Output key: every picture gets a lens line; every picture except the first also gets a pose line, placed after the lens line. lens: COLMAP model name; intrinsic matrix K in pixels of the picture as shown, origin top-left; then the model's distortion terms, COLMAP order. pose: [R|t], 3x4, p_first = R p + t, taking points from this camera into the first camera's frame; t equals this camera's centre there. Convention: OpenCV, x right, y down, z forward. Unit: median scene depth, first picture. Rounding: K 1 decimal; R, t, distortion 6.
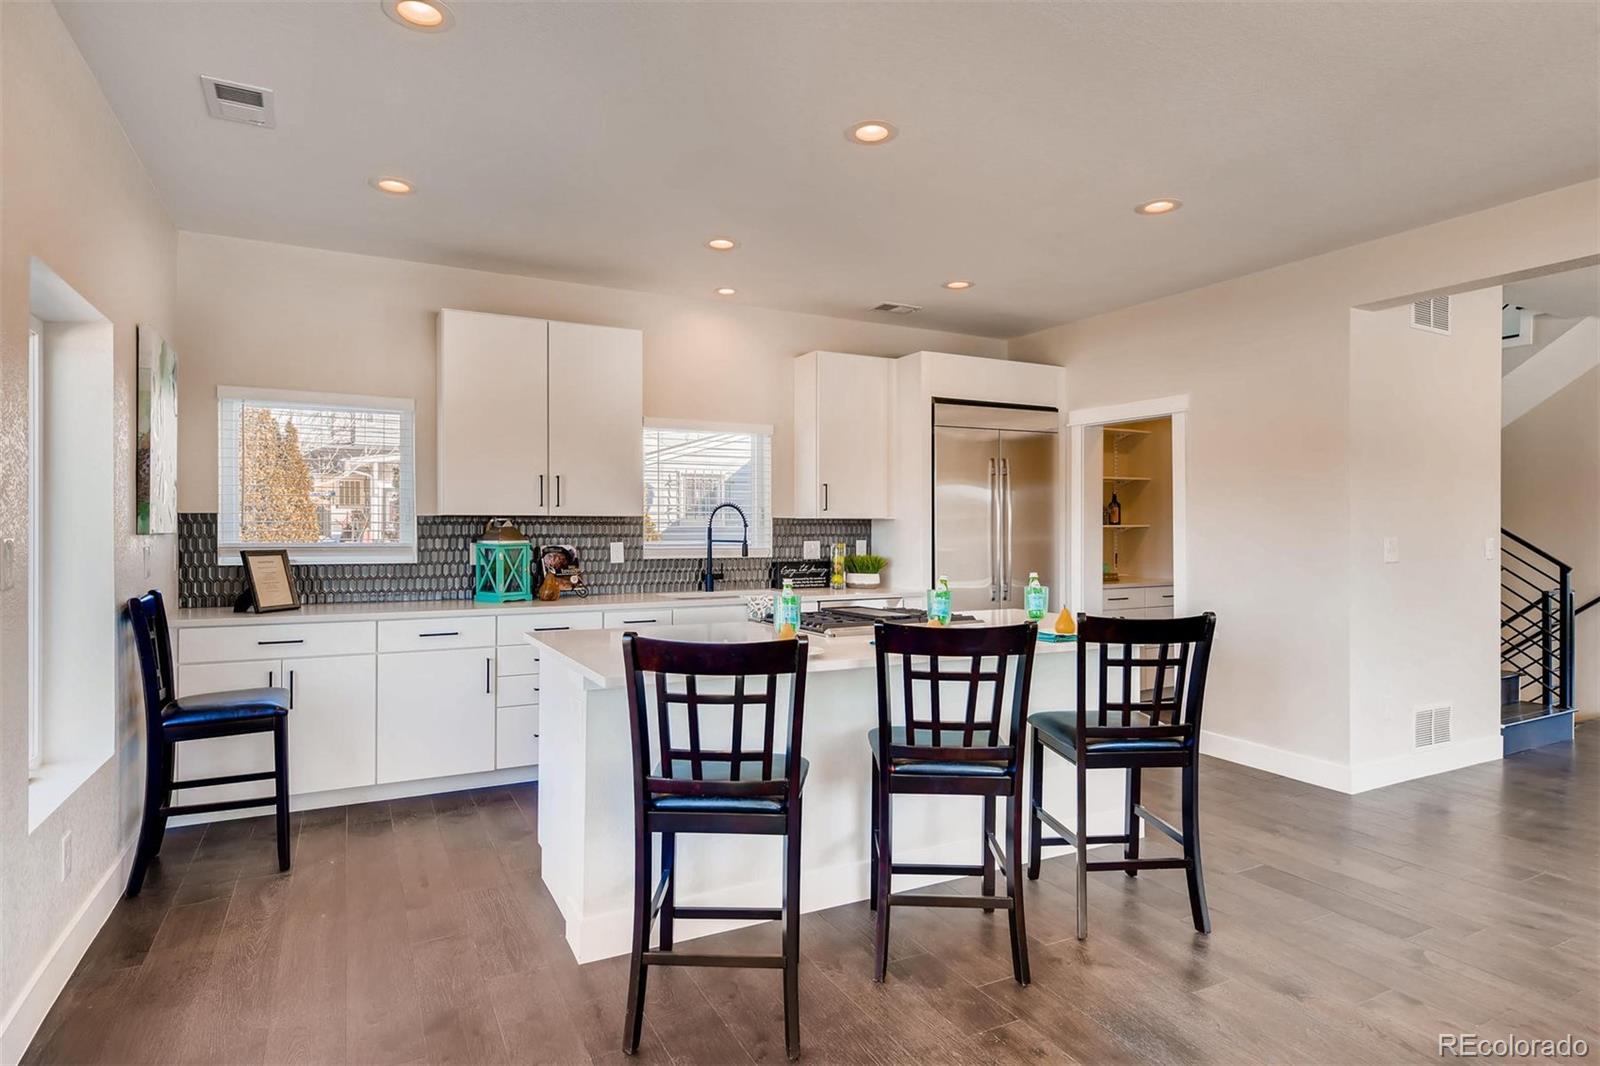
lens RADIAL K [[863.9, 0, 792.5], [0, 863.9, 530.5], [0, 0, 1]] dist [0.003551, -0.002097]
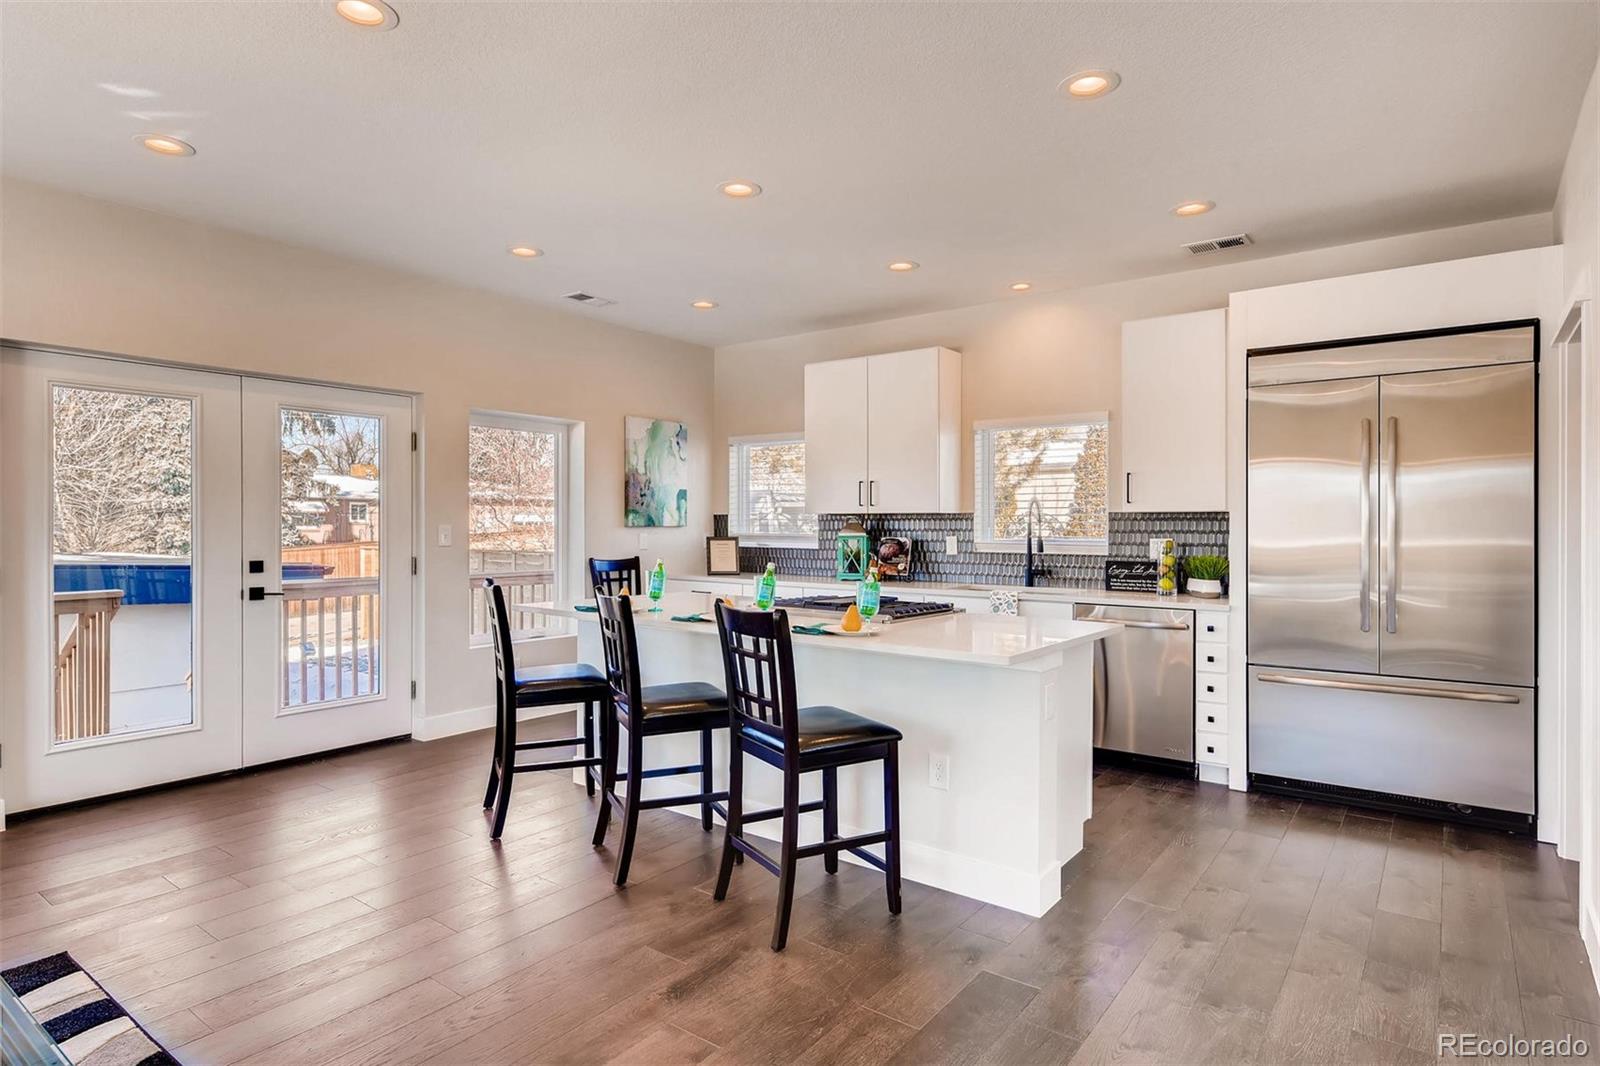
lens RADIAL K [[863.9, 0, 789.5], [0, 863.9, 536.7], [0, 0, 1]] dist [0.003551, -0.002097]
pose [[0.434397, 0.013044, -0.900627, 0.700646], [-0.003026, 0.999911, 0.013023, 0.000569], [0.900717, -0.002931, 0.434397, 0.318787]]
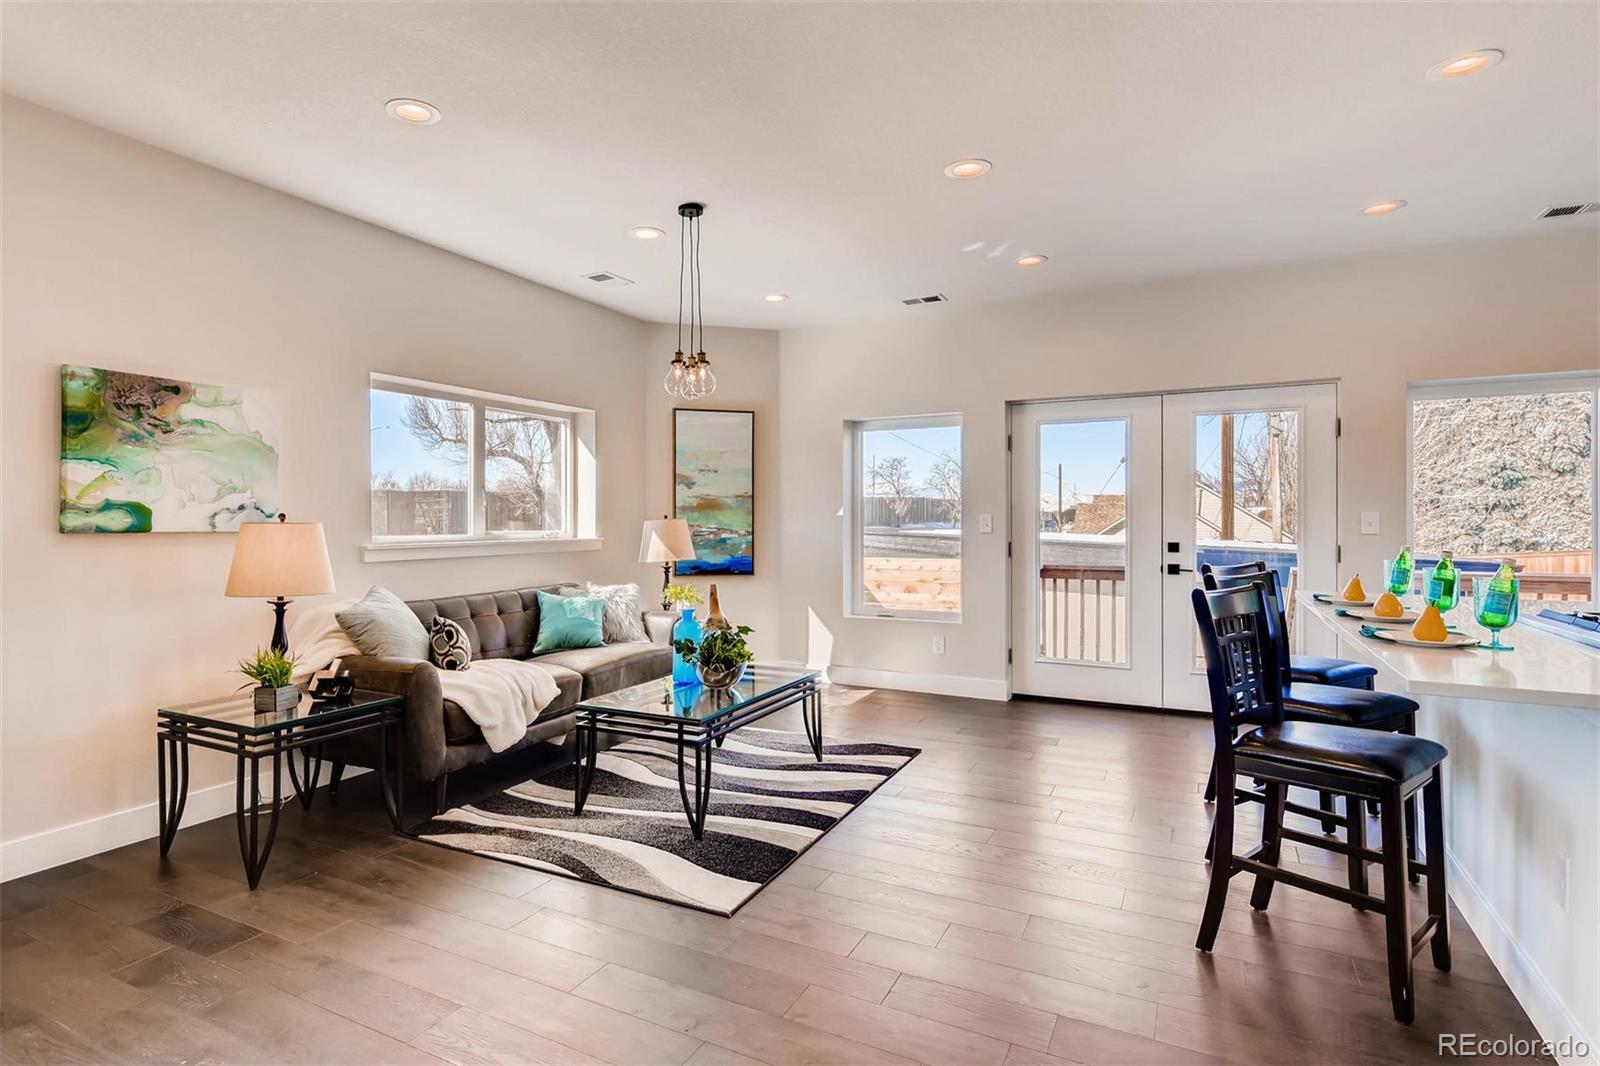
lens RADIAL K [[845.0, 0, 733.2], [0, 845.0, 519.8], [0, 0, 1]] dist [0.010594, -0.001072]
pose [[-0.831461, -0.001563, -0.555582, 0.717739], [-0.000706, 0.999998, -0.001756, 0.011657], [0.555583, -0.001068, -0.831460, 0.773032]]
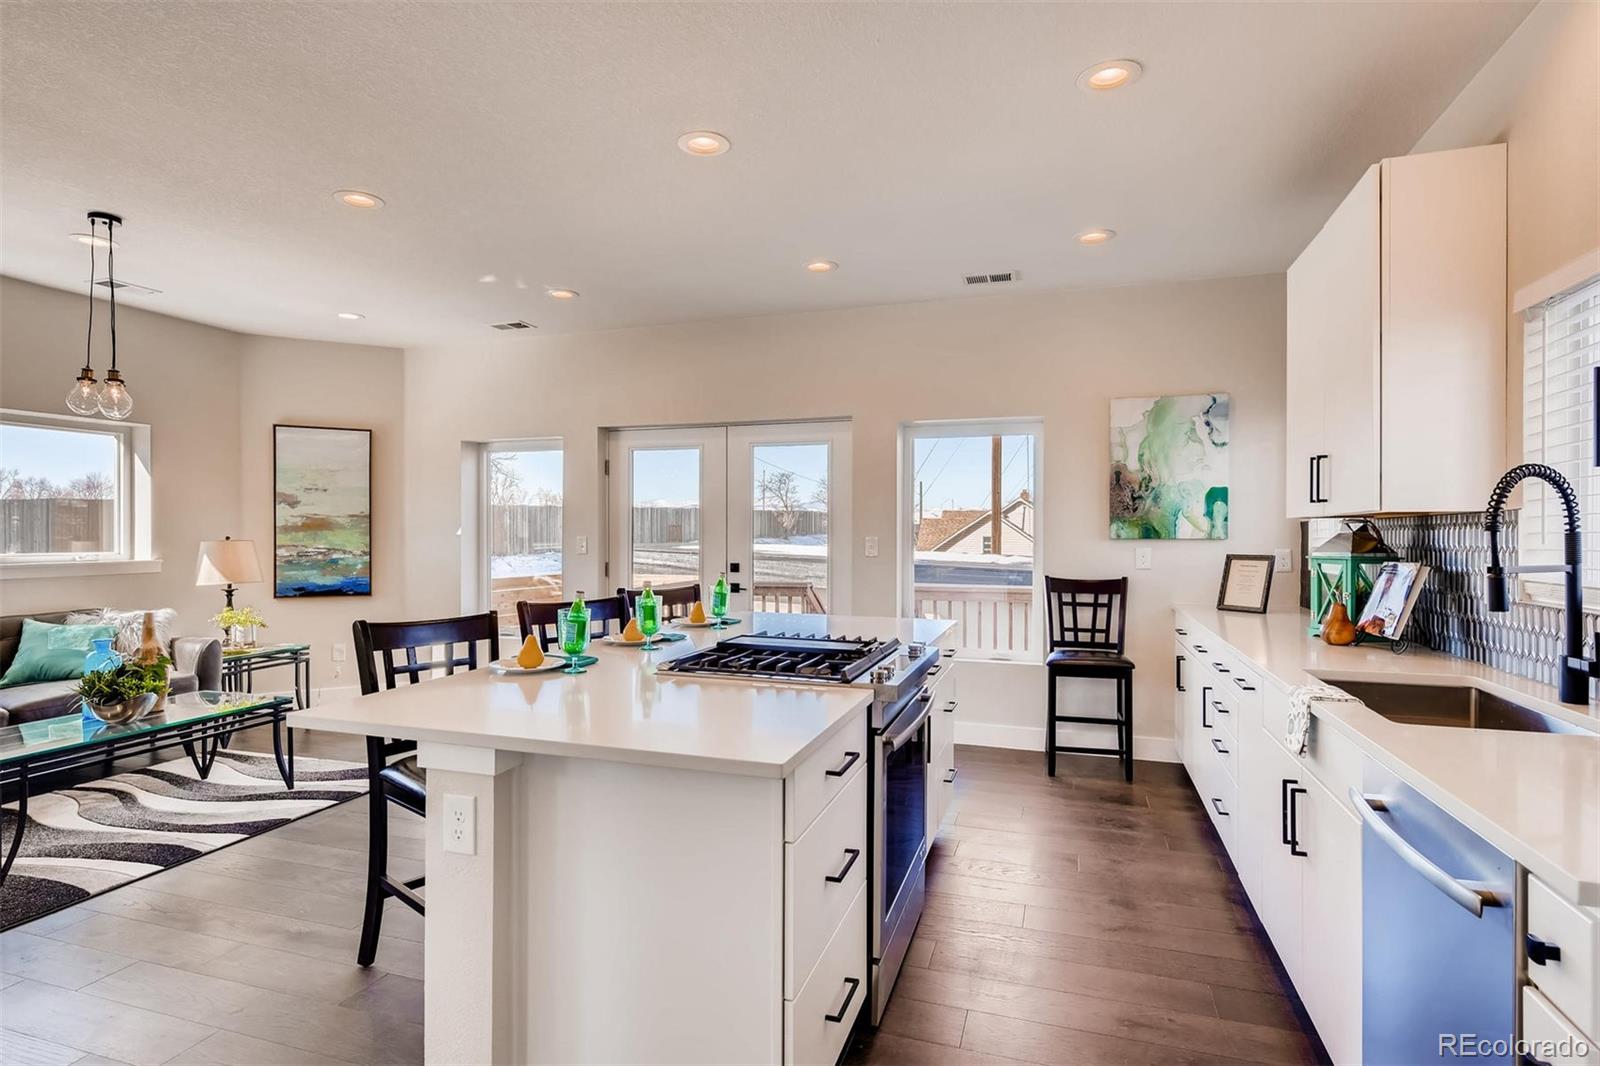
lens RADIAL K [[823.2, 0, 793.1], [0, 823.2, 533.6], [0, 0, 1]] dist [0.006452, -0.000236]
pose [[-0.710344, -0.002477, -0.703850, 0.408660], [-0.003678, 0.999993, 0.000193, -0.002036], [0.703845, 0.002726, -0.710349, 1.035154]]
